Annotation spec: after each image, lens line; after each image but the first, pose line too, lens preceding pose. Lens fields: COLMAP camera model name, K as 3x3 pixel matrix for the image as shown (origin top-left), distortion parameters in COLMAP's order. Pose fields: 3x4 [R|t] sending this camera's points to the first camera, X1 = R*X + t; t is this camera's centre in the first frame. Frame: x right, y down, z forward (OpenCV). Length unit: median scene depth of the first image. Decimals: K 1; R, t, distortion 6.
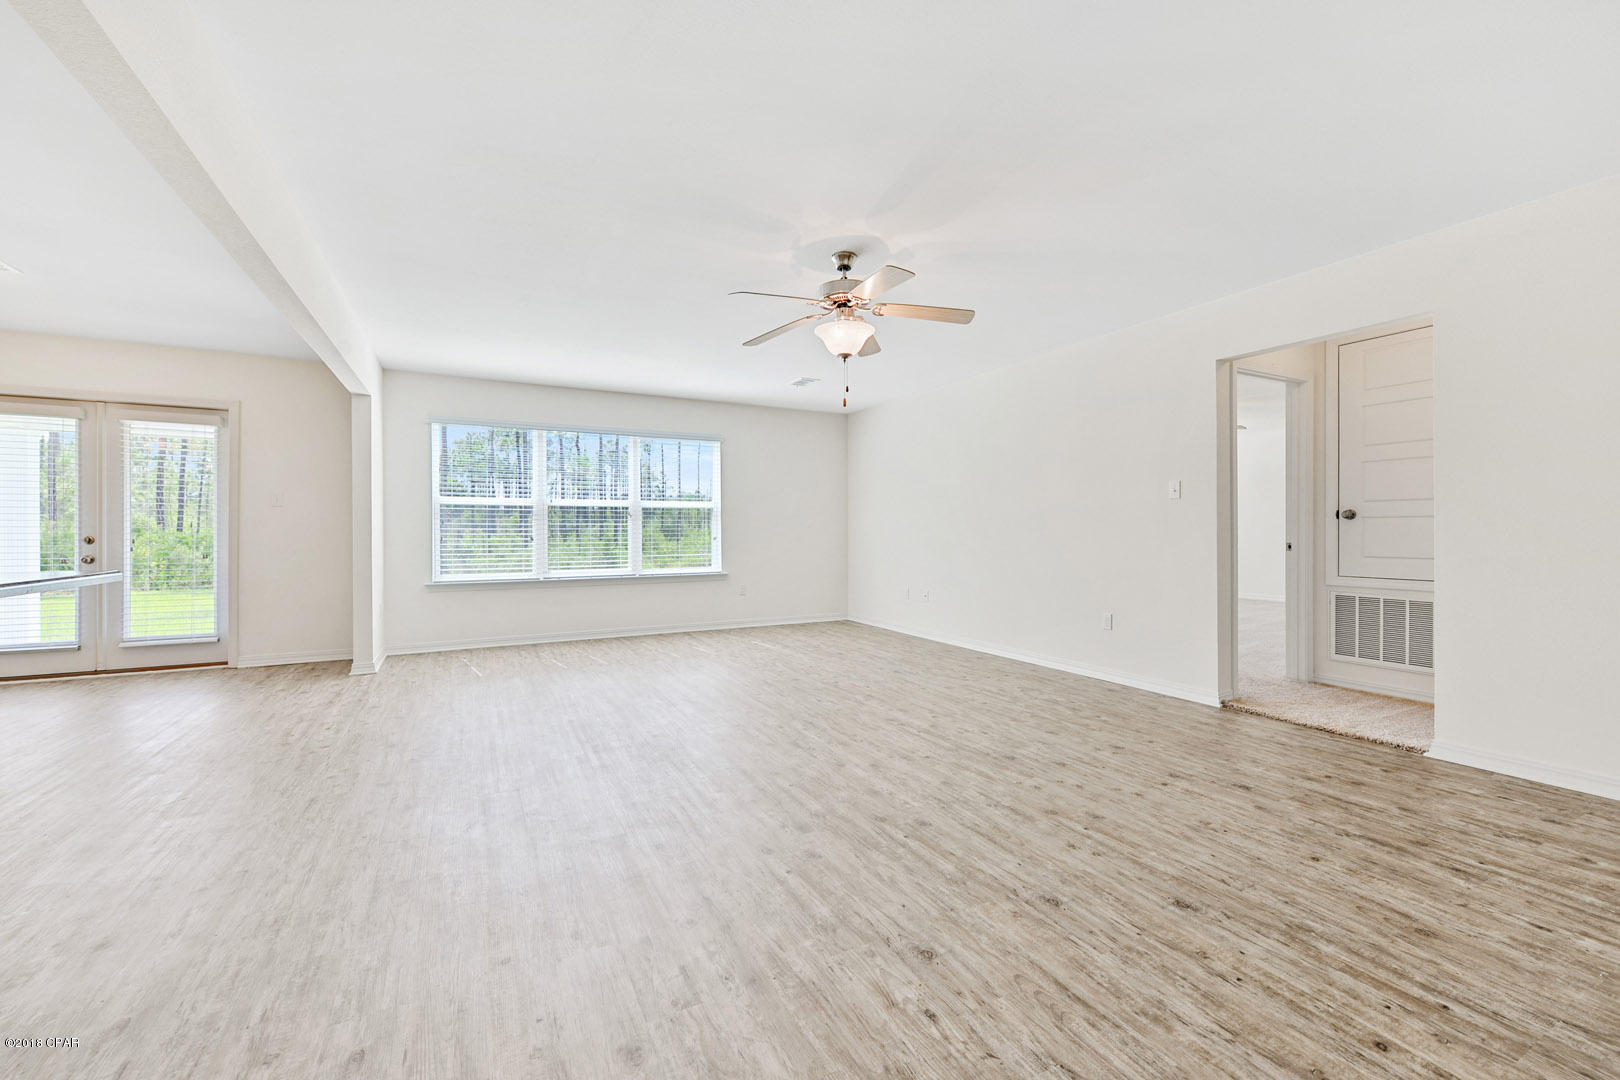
lens RADIAL K [[663.6, 0, 810.0], [0, 663.6, 507.2], [0, 0, 1]] dist [0.000995, 0.000271]
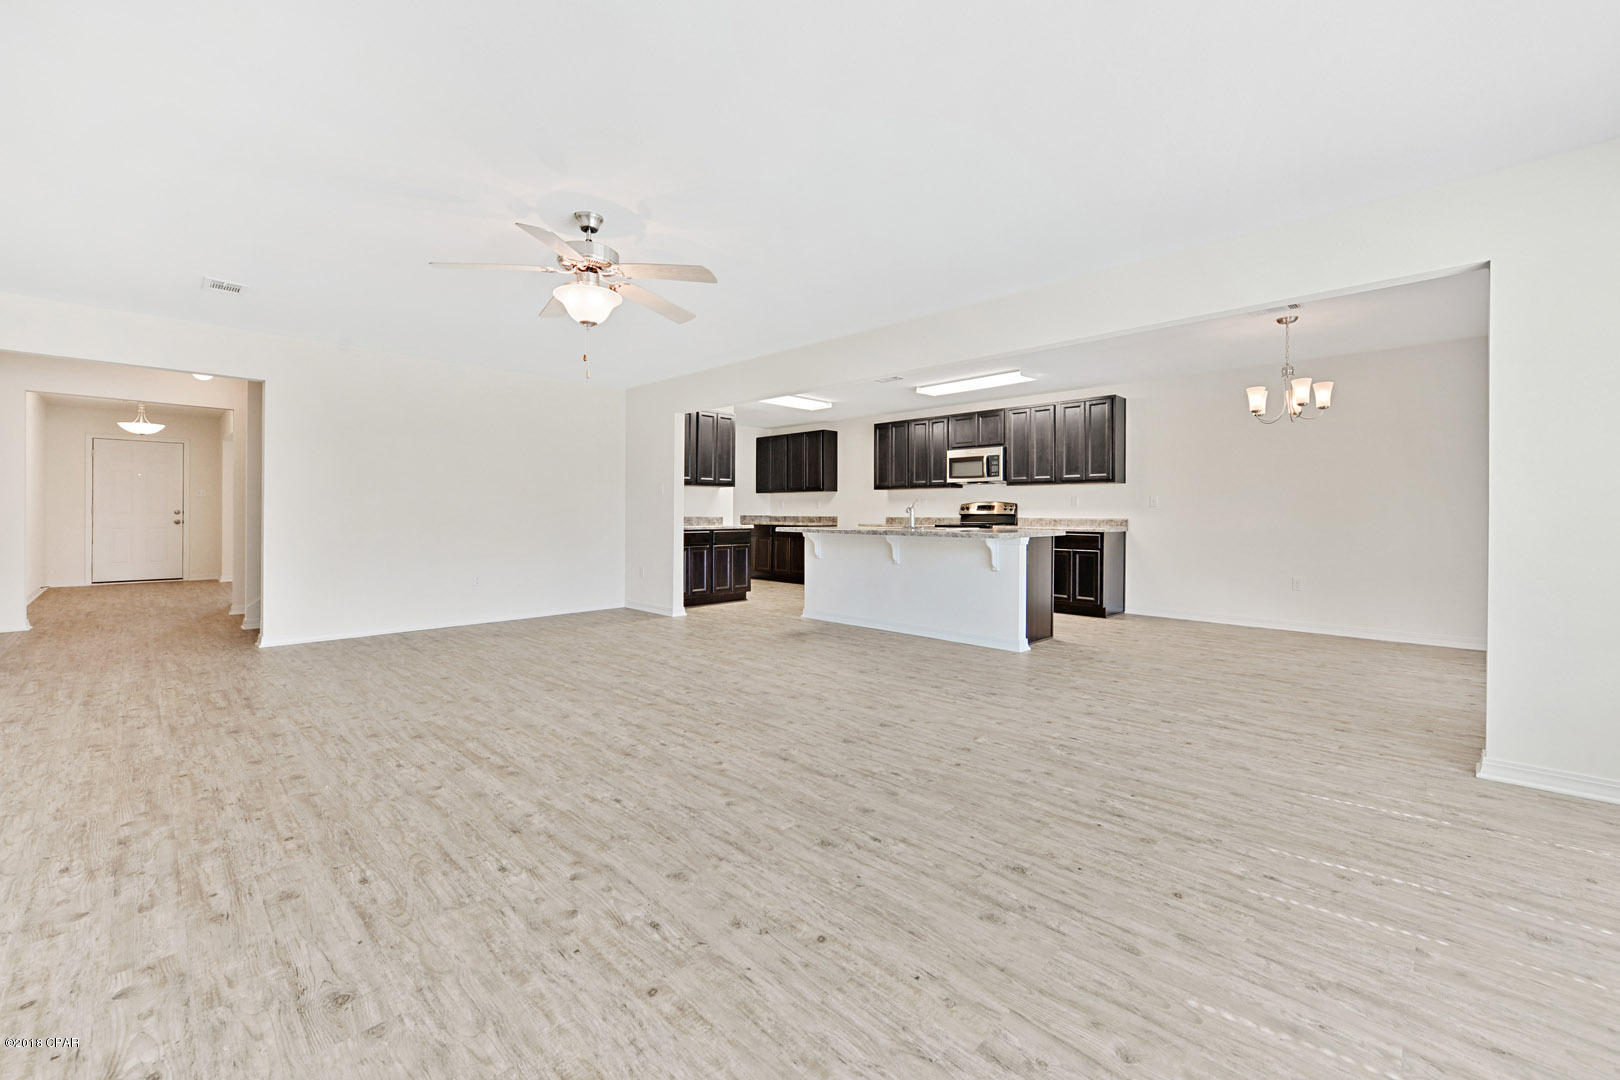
lens RADIAL K [[663.6, 0, 810.0], [0, 663.6, 507.2], [0, 0, 1]] dist [0.000995, 0.000271]
pose [[-0.954014, -0.003553, -0.299741, 0.032776], [0.009184, 0.999114, -0.041073, 0.066950], [0.299622, -0.041936, -0.953136, 1.896617]]
